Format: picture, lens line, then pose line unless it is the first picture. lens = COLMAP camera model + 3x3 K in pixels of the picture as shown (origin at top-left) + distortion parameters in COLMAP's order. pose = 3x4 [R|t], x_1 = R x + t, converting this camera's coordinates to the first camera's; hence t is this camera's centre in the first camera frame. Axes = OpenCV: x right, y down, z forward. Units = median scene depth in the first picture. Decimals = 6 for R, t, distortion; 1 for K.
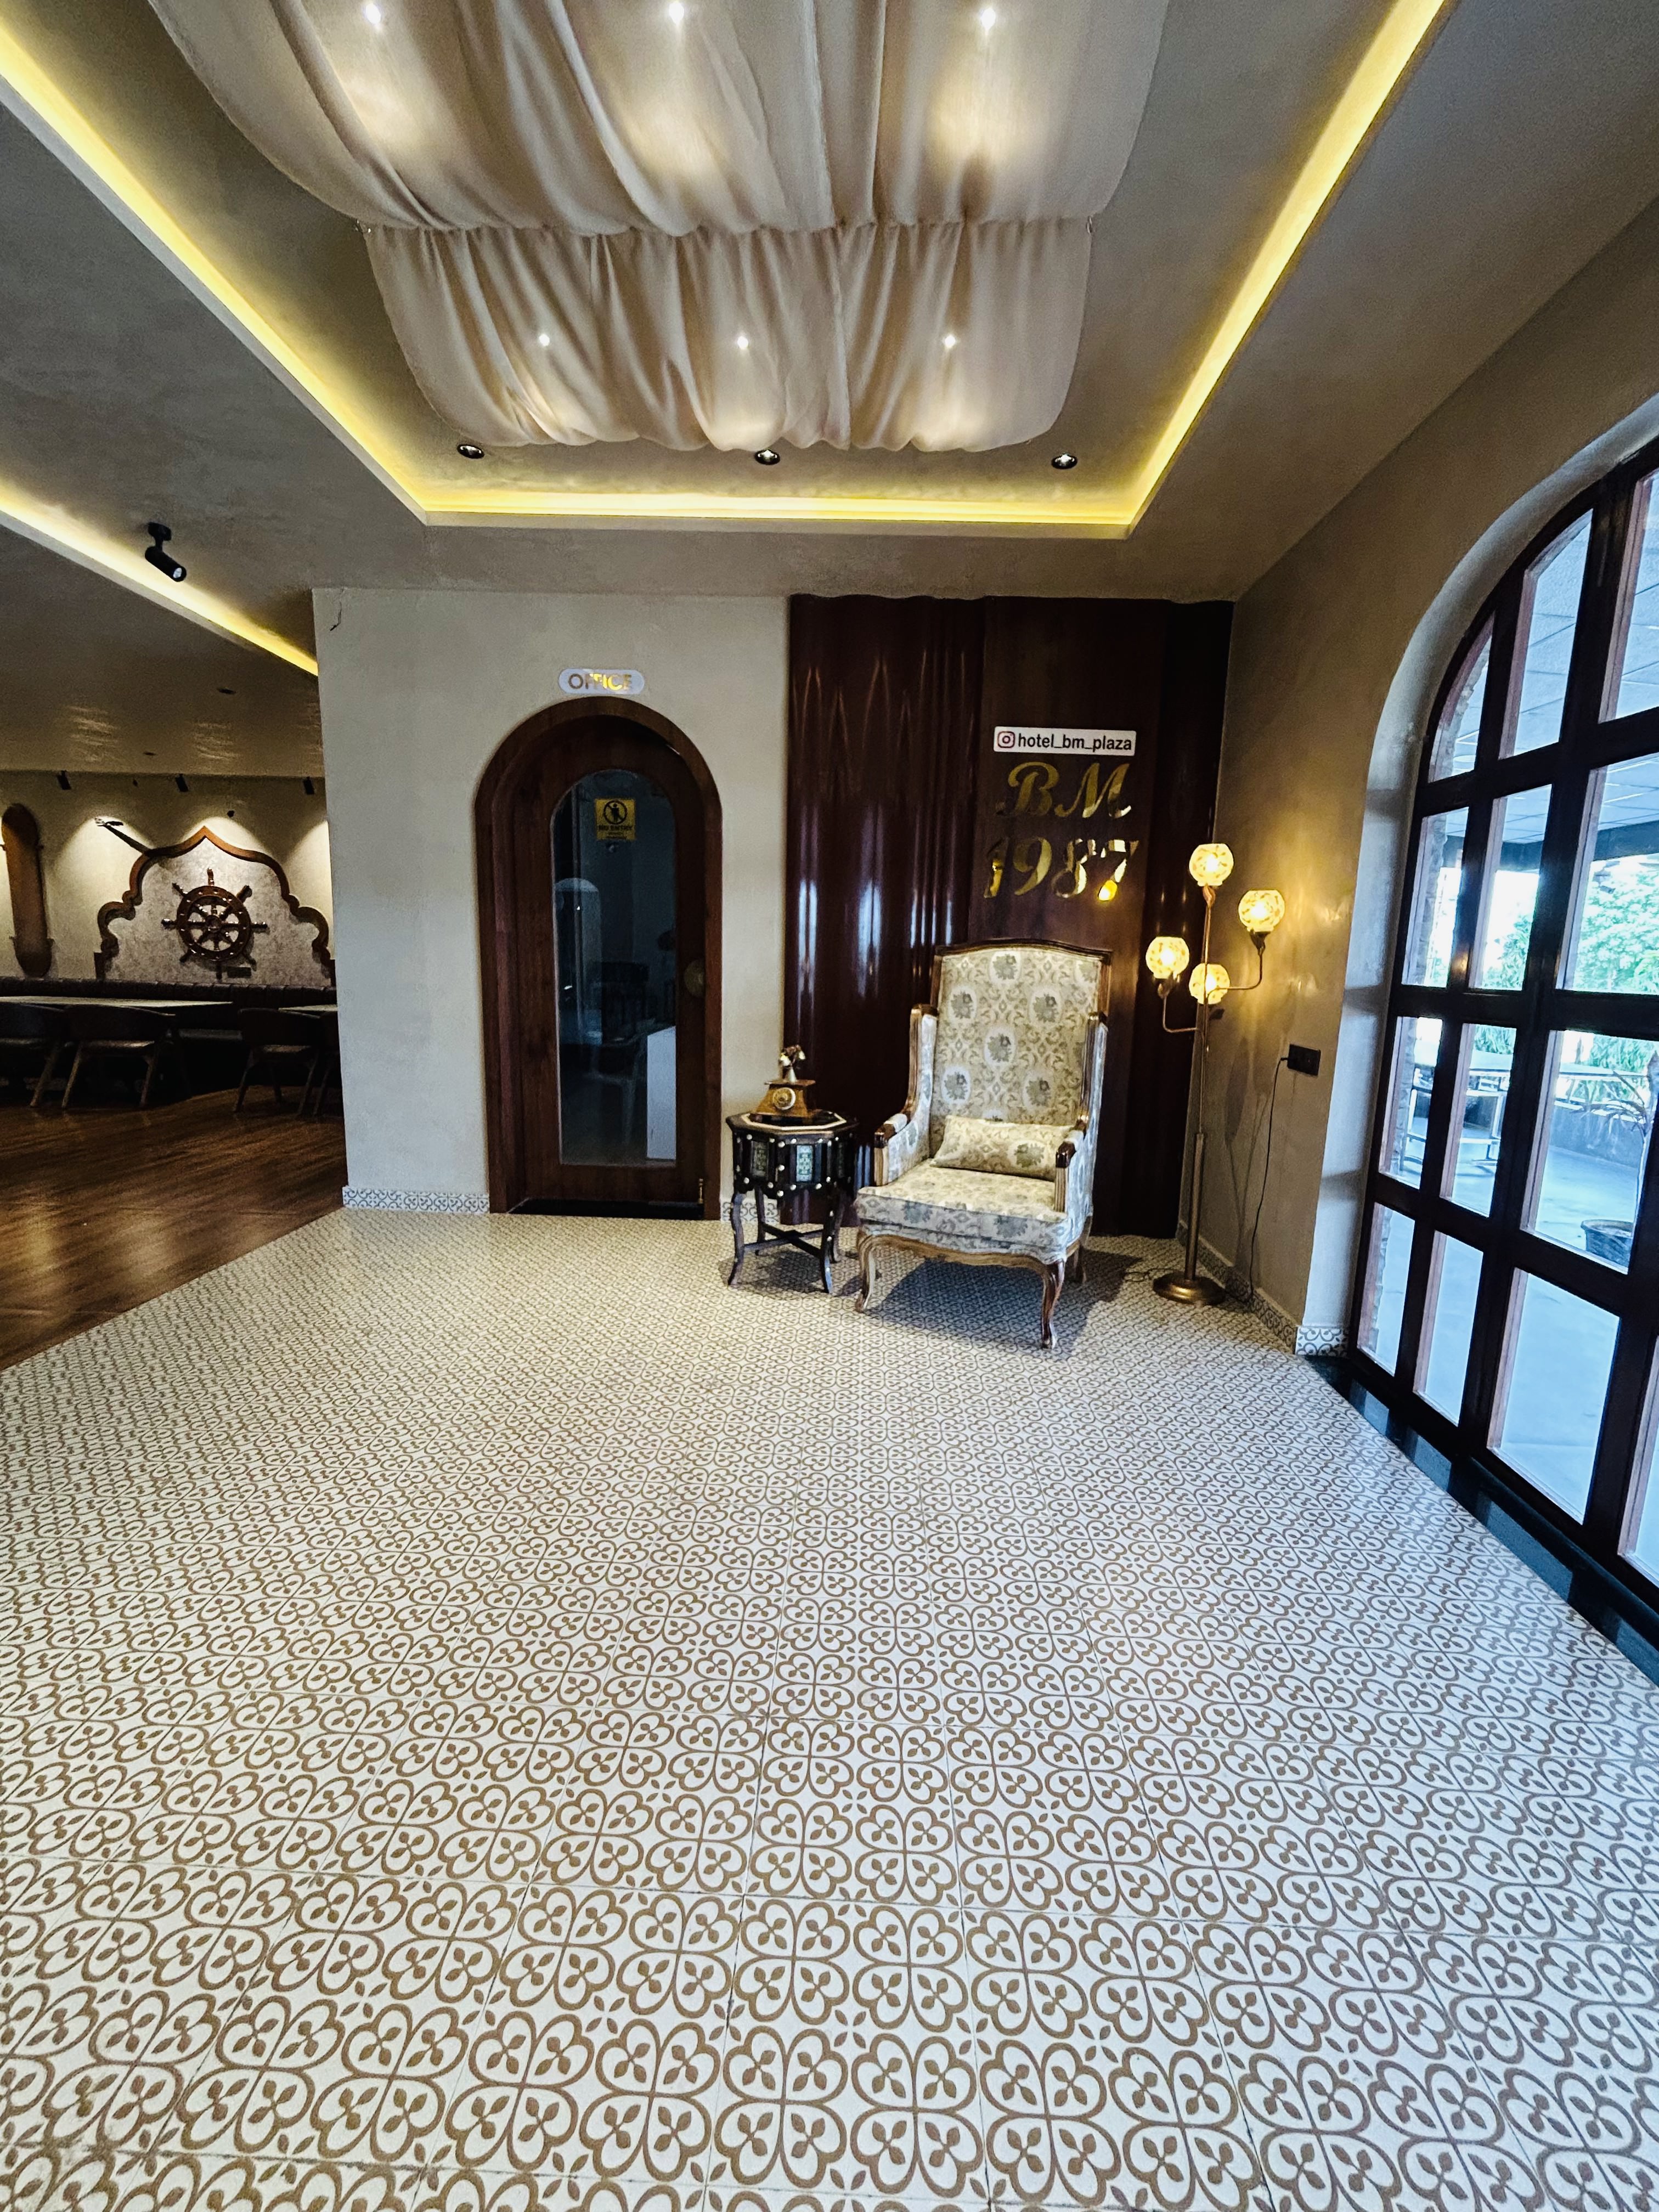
lens RADIAL K [[841.3, 0, 851.2], [0, 841.3, 1097.5], [0, 0, 1]] dist [0.001426, 0.000245]
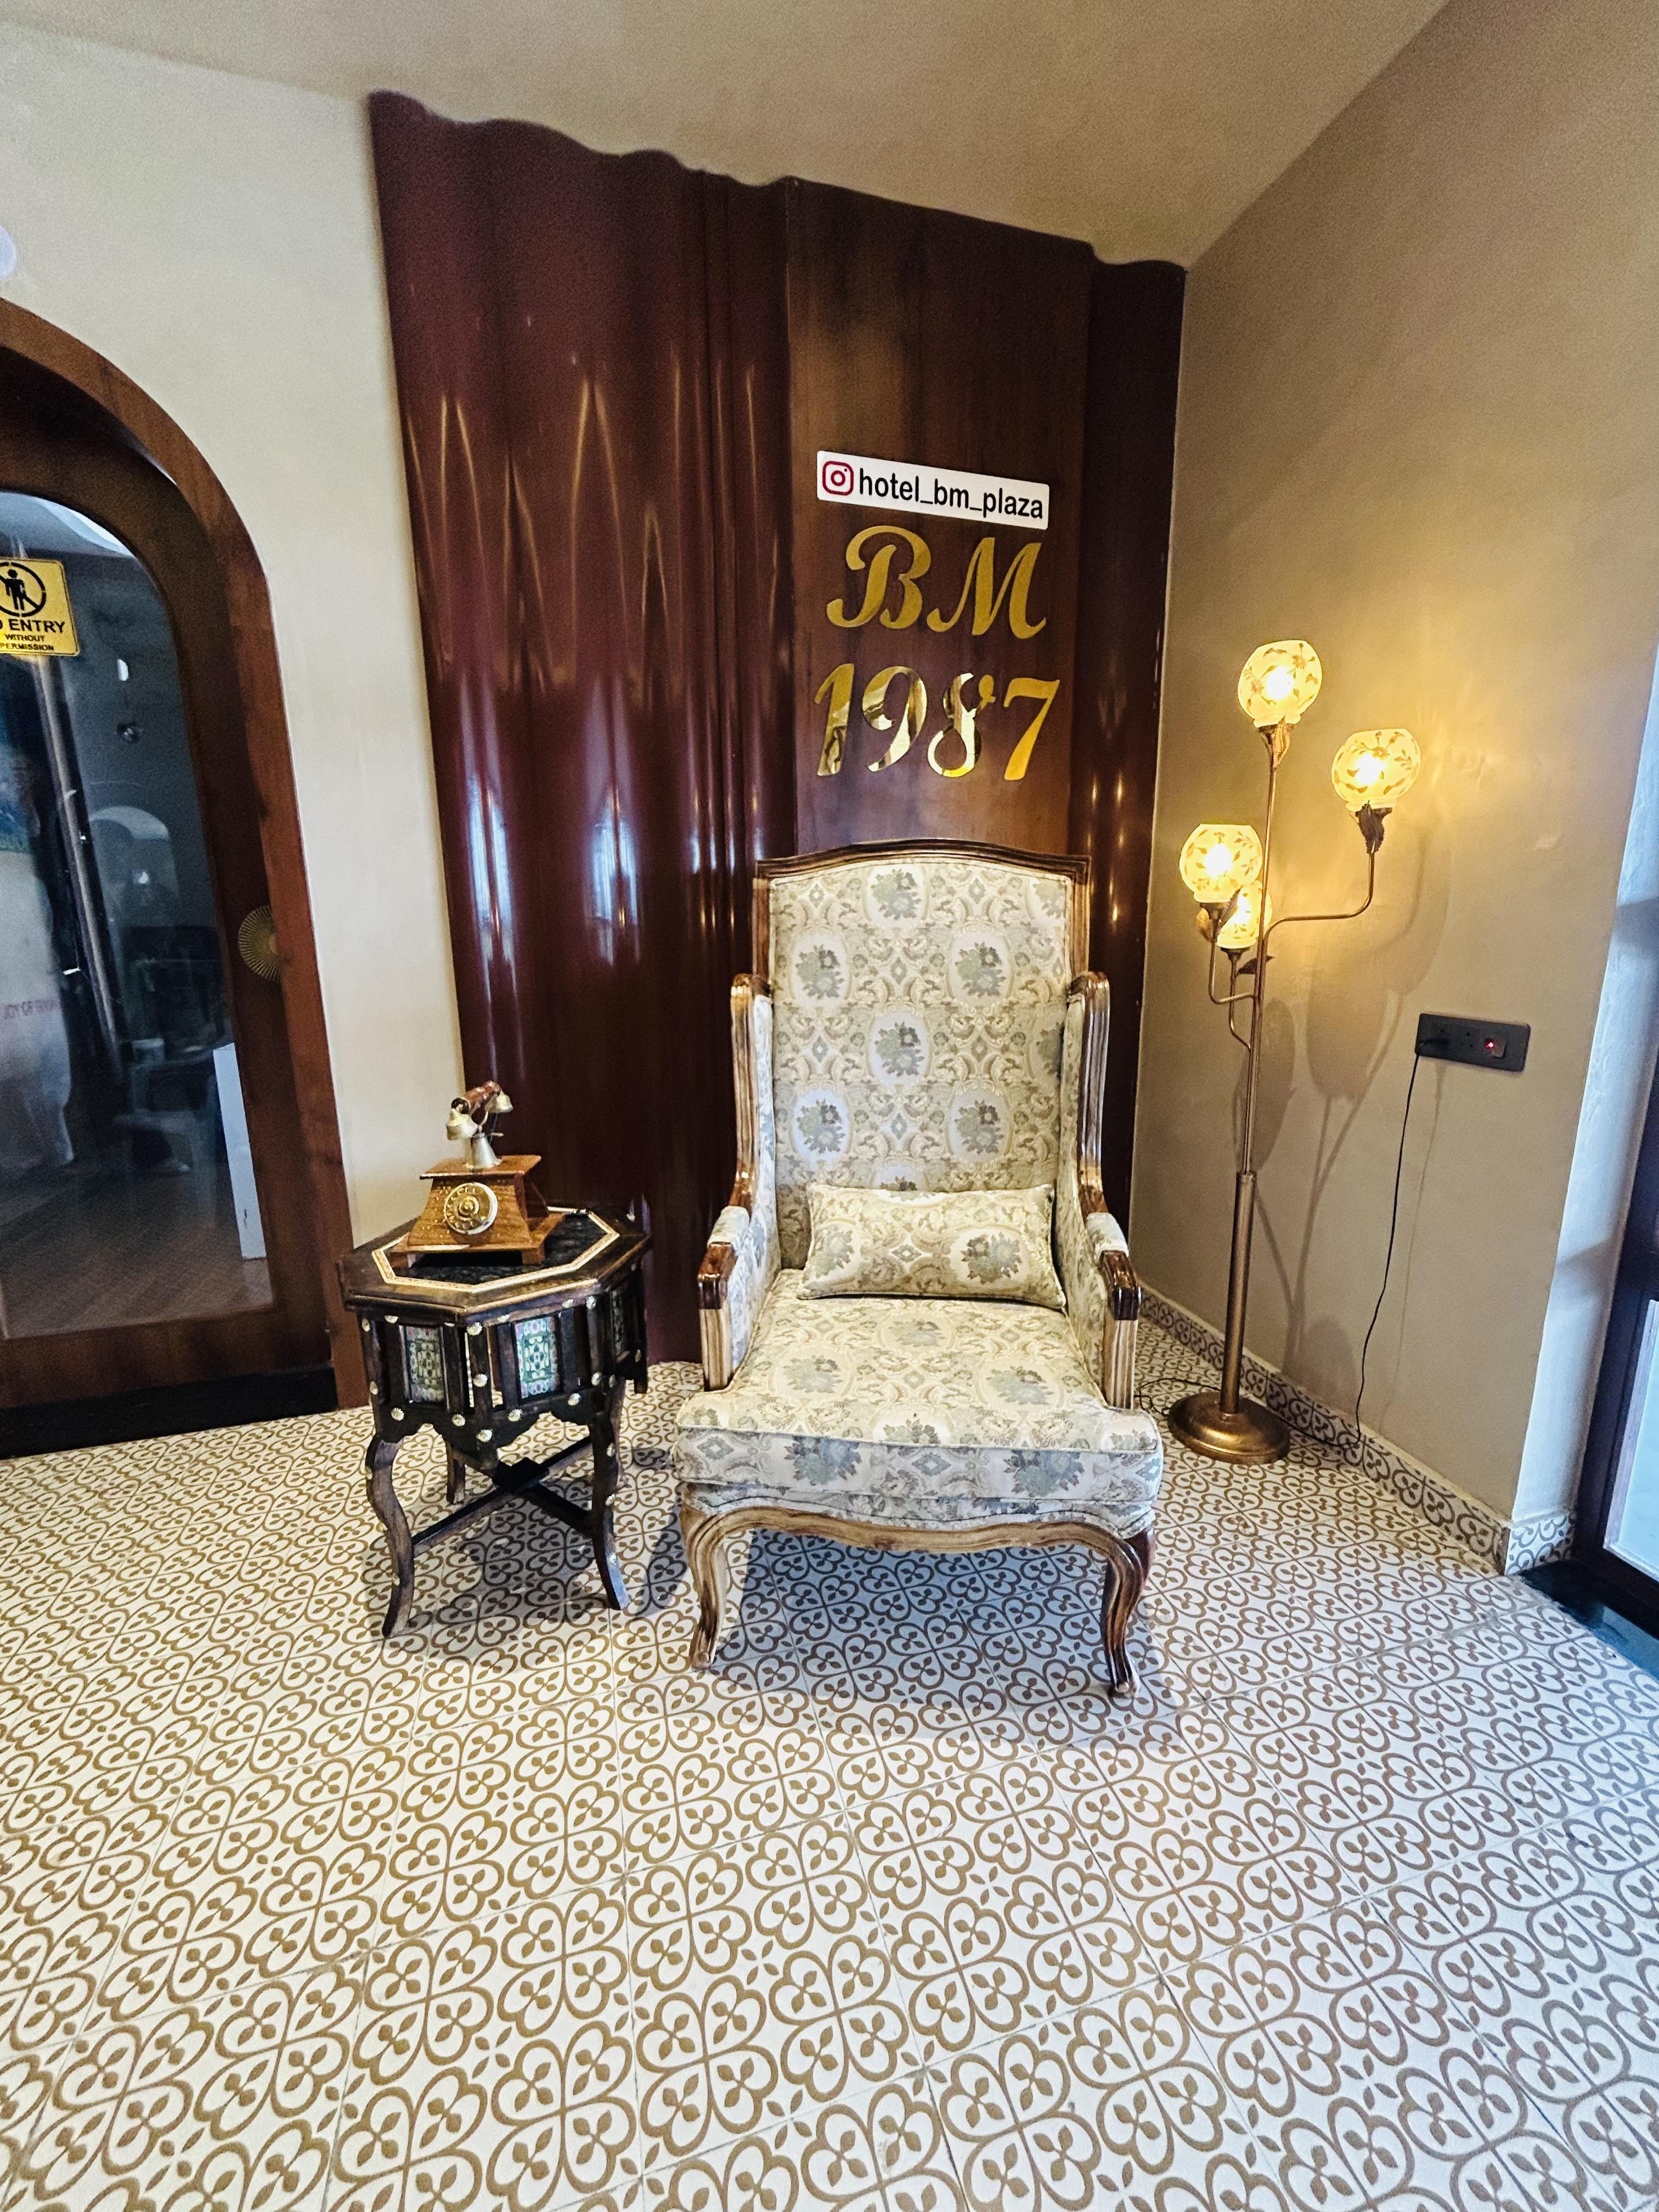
lens RADIAL K [[897.2, 0, 840.3], [0, 897.2, 1110.3], [0, 0, 1]] dist [-0.002704, 0.001051]
pose [[0.952943, -0.099172, 0.286470, -0.024224], [0.083549, 0.994297, 0.066286, -0.062909], [-0.291410, -0.039232, 0.955793, 0.479699]]
